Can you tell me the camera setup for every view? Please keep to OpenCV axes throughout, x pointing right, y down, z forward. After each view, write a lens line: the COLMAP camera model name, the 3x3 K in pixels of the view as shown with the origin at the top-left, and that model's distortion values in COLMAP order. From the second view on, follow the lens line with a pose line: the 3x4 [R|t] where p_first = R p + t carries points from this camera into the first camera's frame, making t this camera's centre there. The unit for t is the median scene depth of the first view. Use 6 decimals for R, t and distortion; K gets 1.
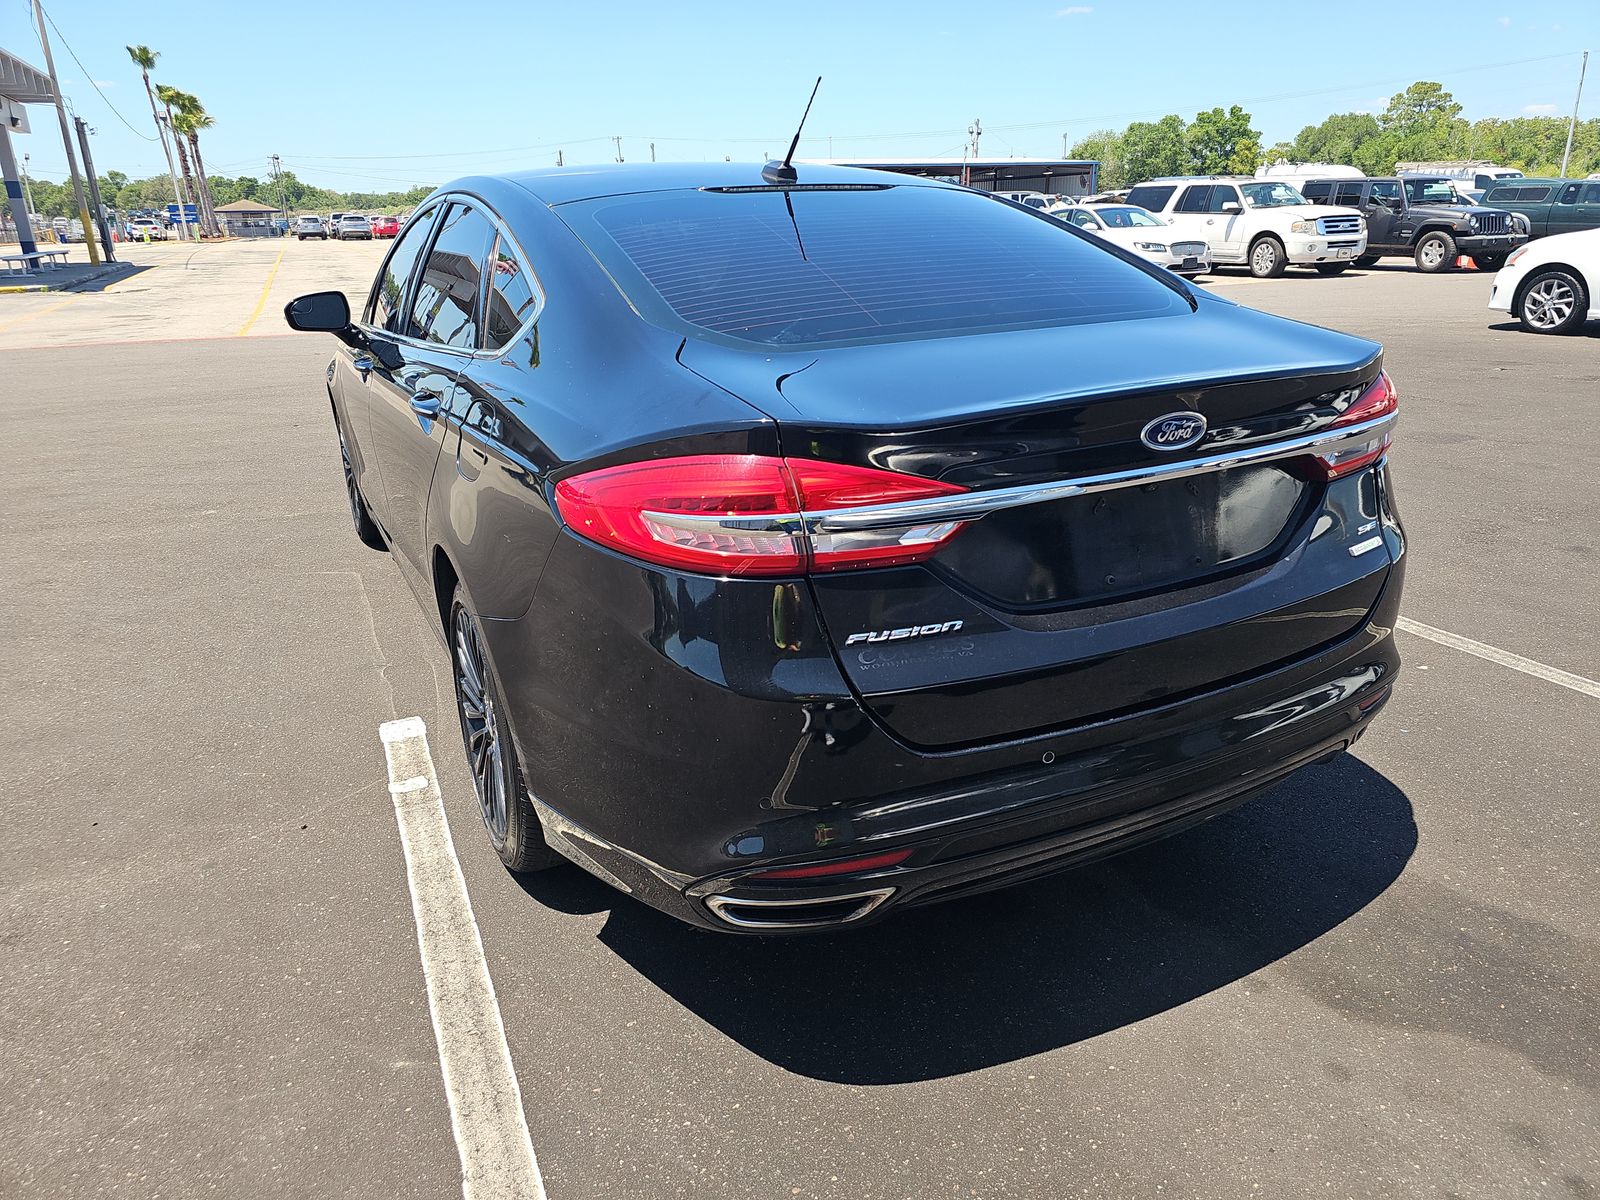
lens RADIAL K [[1042.0, 0, 789.7], [0, 1042.0, 596.9], [0, 0, 1]] dist [0.033633, -0.029731]
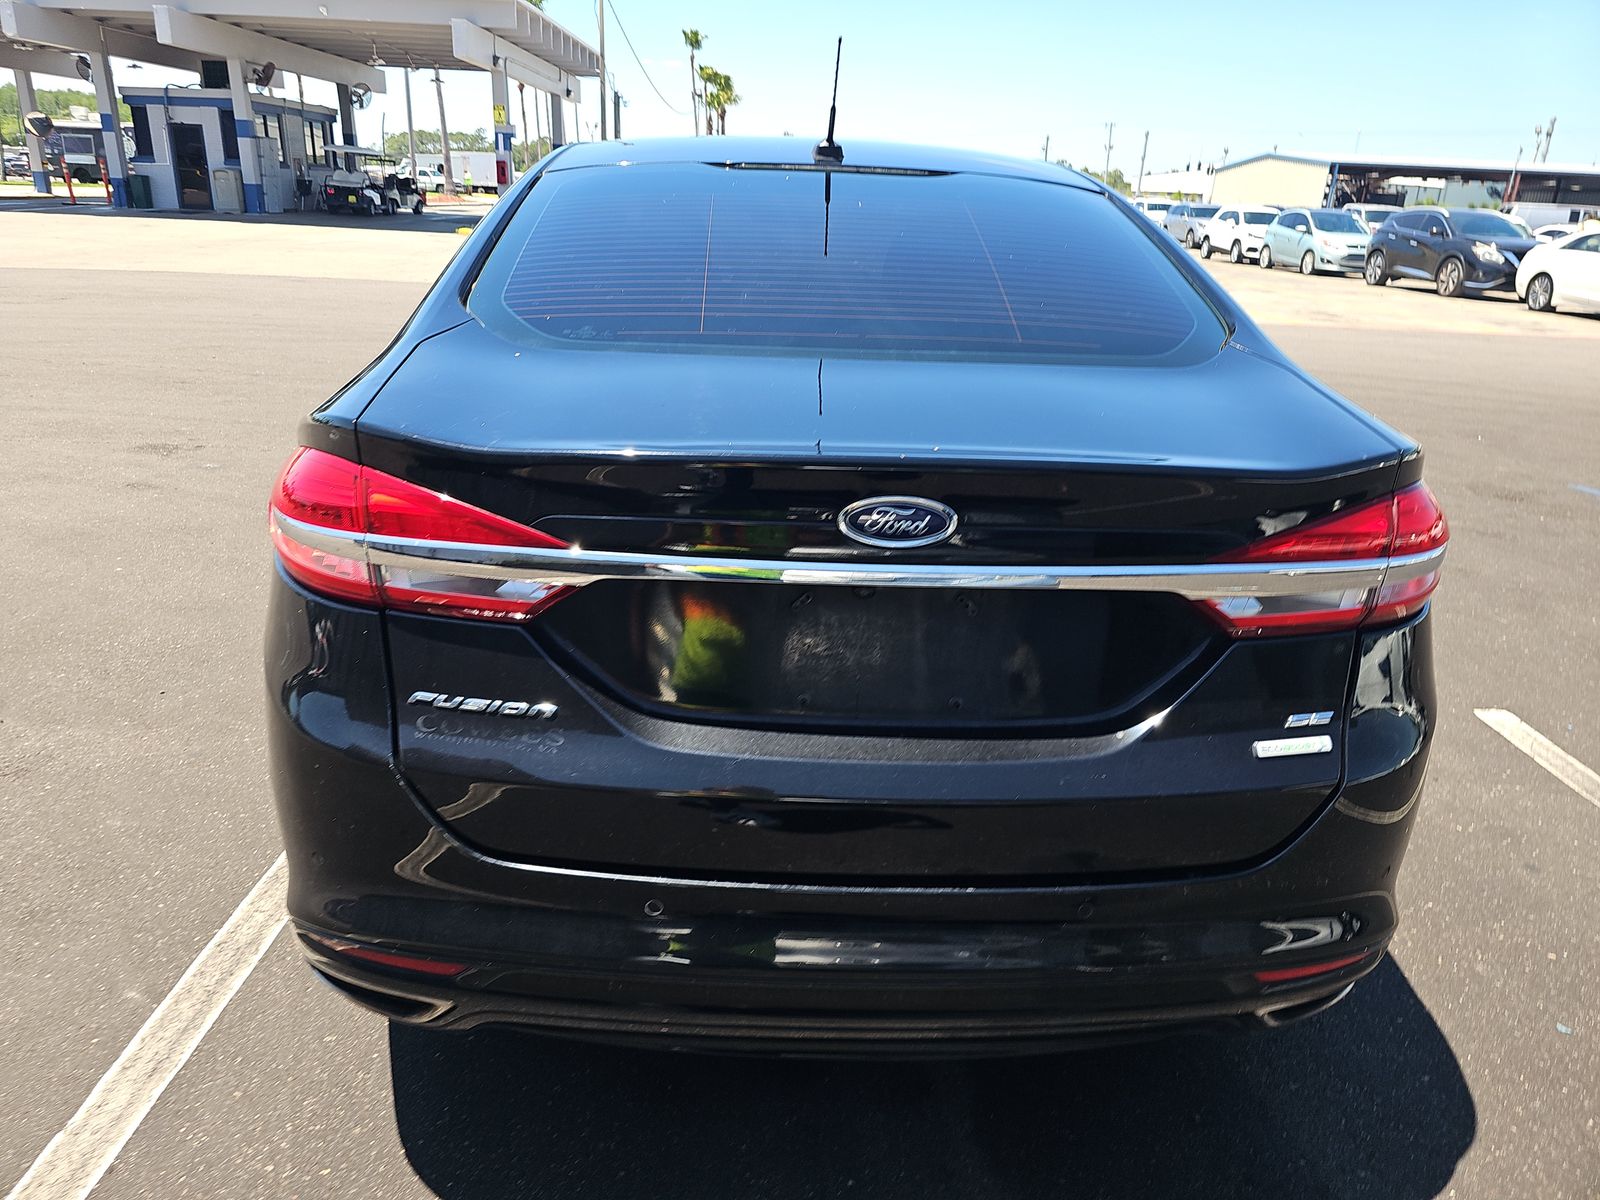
lens RADIAL K [[1042.0, 0, 795.3], [0, 1042.0, 596.4], [0, 0, 1]] dist [0.033633, -0.029731]
pose [[0.906195, 0.202875, -0.371015, 0.273116], [-0.198908, 0.978773, 0.049375, -0.060613], [0.373157, 0.029054, 0.927313, 0.146959]]
